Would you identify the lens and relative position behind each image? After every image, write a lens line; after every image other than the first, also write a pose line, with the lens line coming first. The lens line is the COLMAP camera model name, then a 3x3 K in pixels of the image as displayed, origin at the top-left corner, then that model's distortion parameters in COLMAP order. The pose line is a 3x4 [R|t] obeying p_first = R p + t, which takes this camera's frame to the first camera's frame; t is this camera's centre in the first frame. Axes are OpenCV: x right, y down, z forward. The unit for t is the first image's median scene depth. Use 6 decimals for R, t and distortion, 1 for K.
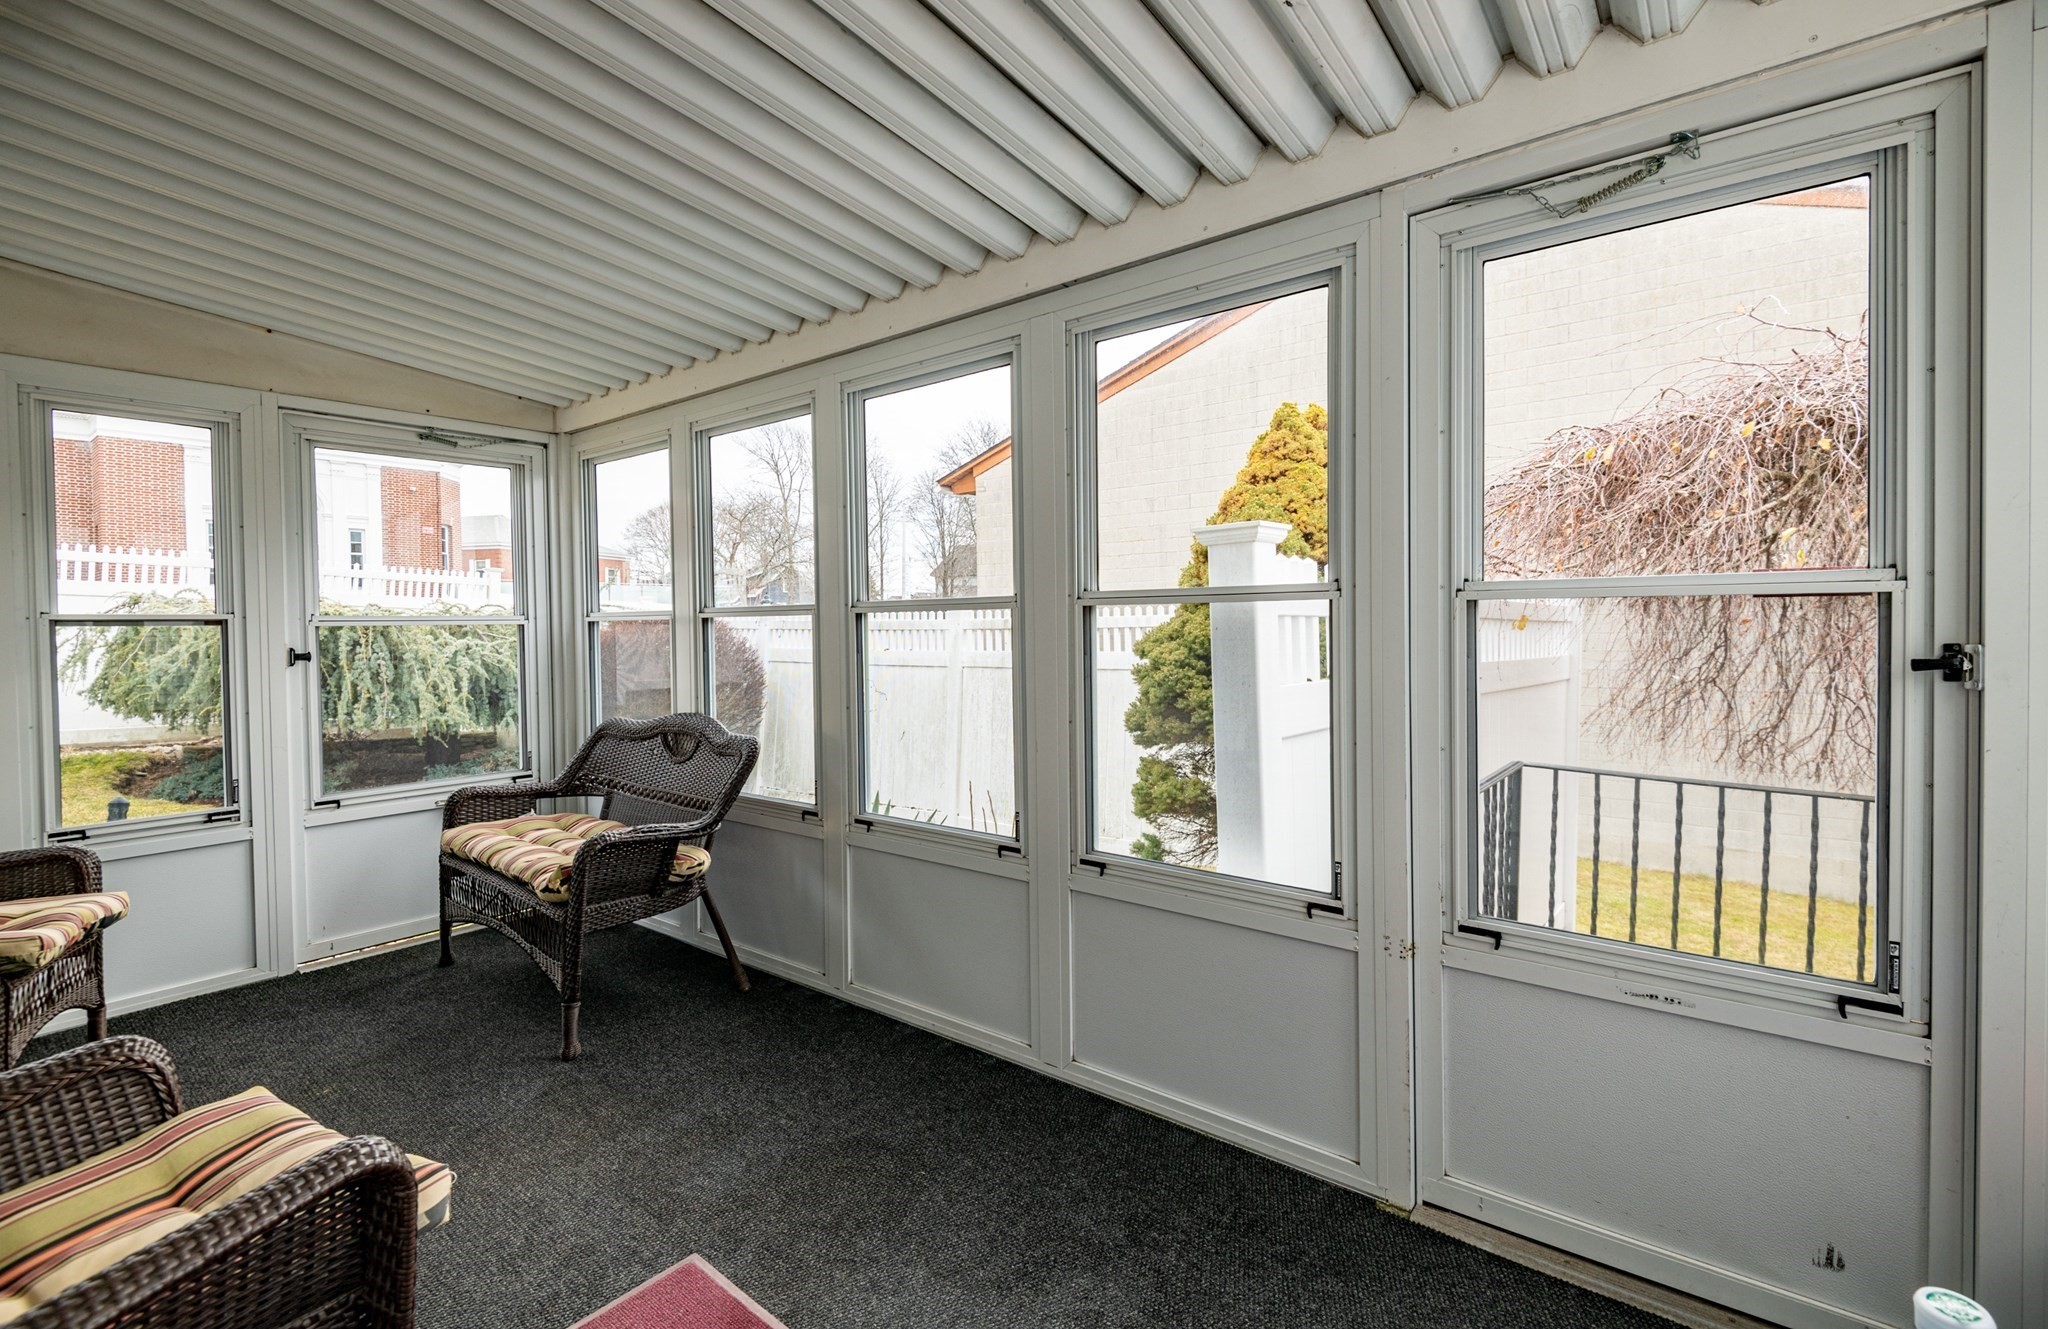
lens RADIAL K [[937.8, 0, 1024.0], [0, 937.8, 664.5], [0, 0, 1]] dist [-0.001046, -0.000246]
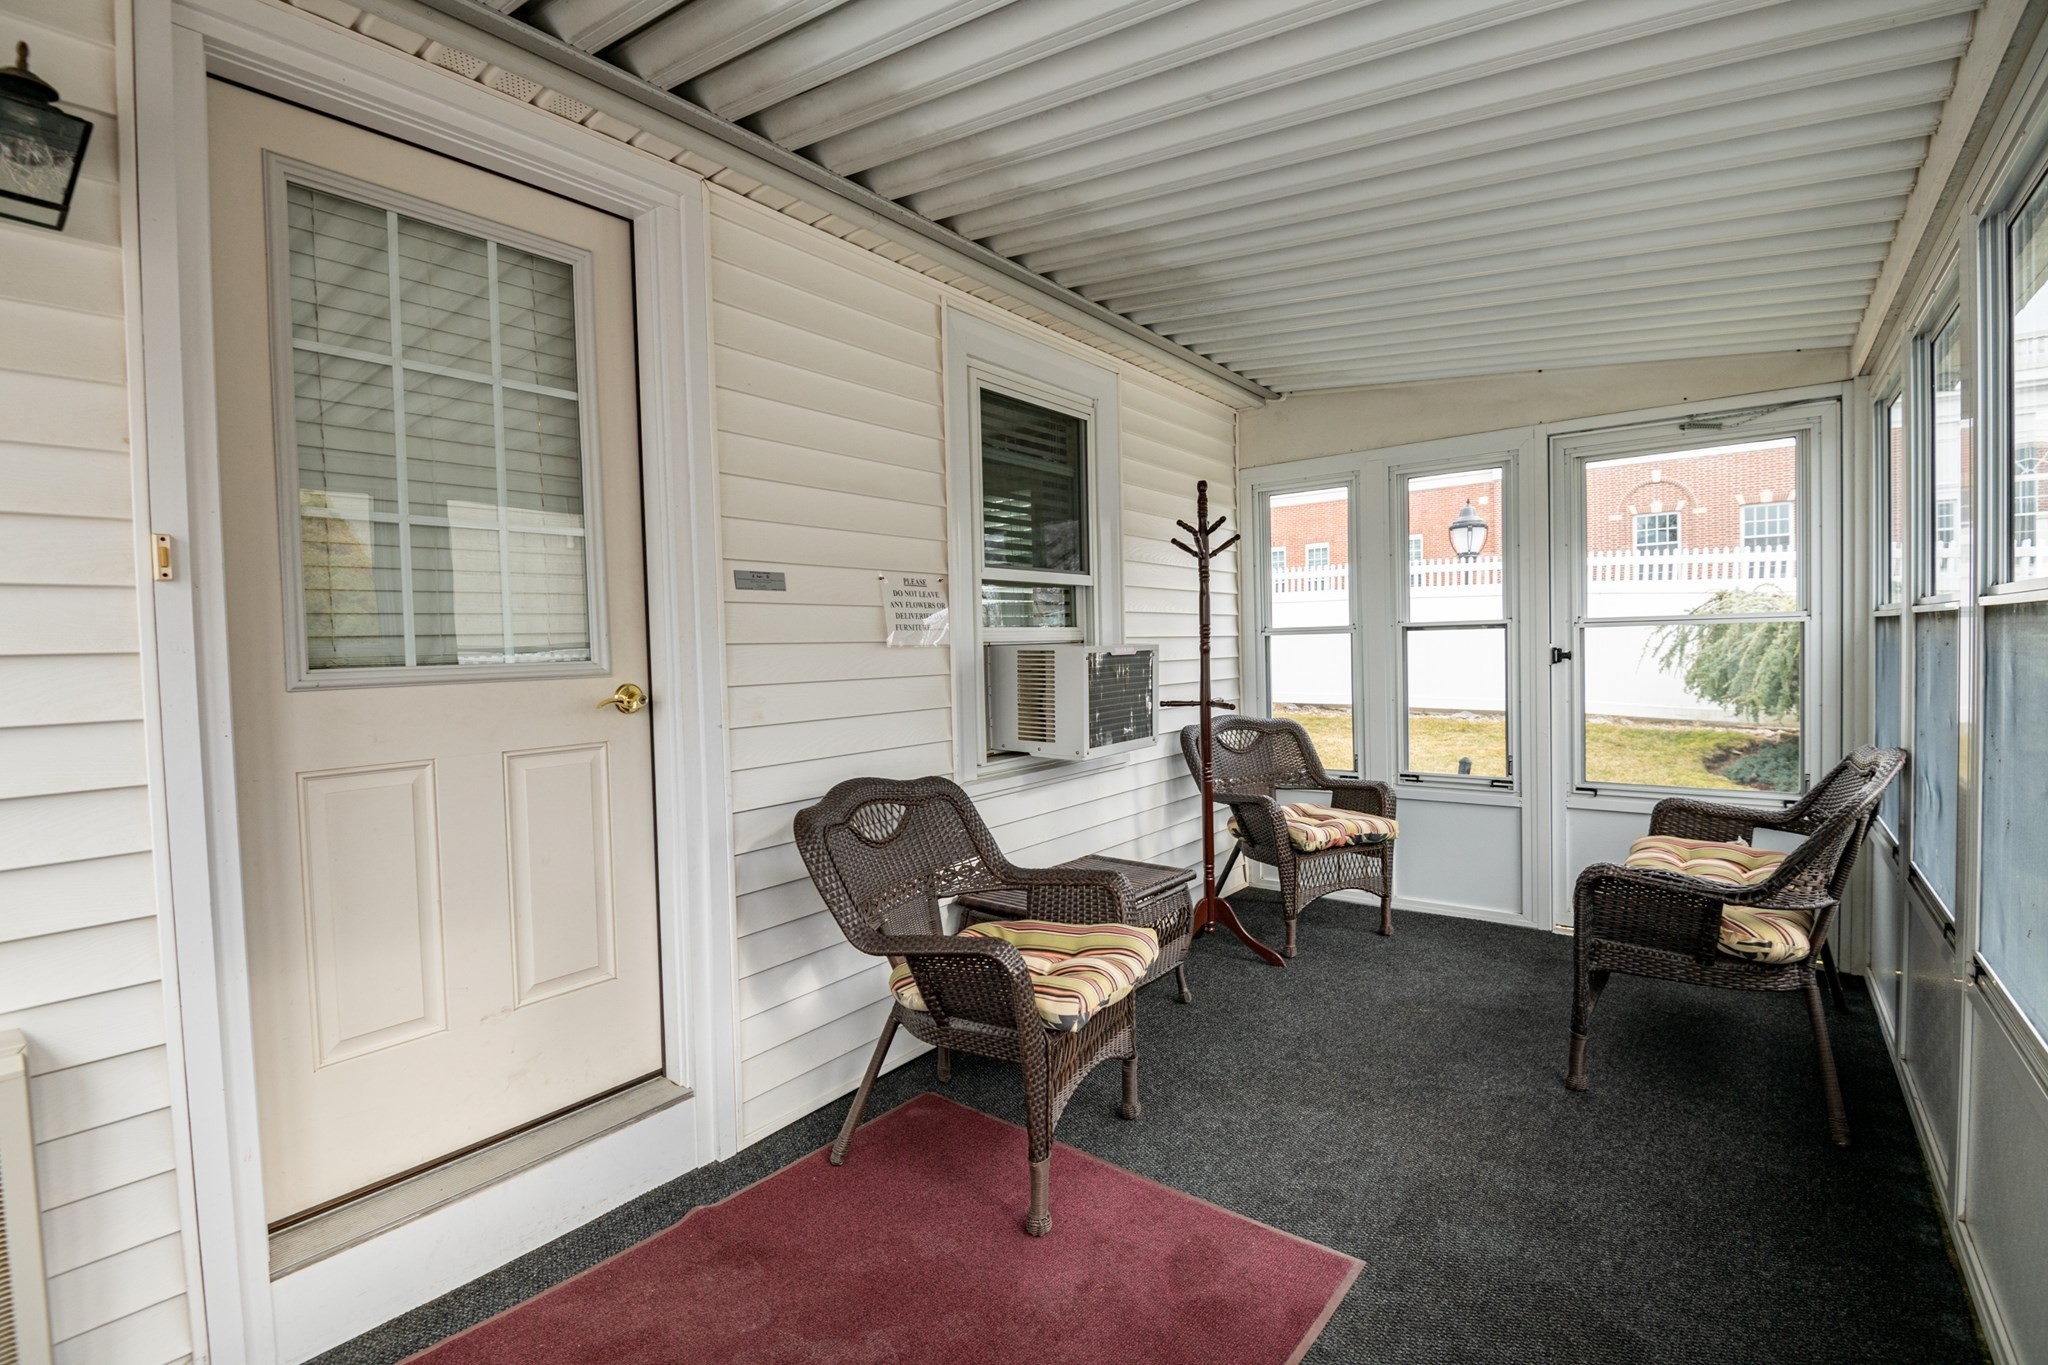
lens RADIAL K [[962.5, 0, 1024.0], [0, 962.5, 682.5], [0, 0, 1]] dist [-0.017651, -0.000187]
pose [[-0.017984, 0.054228, -0.998367, 0.388609], [-0.015351, 0.998395, 0.054507, -0.028447], [0.999720, 0.016307, -0.017123, 0.381677]]
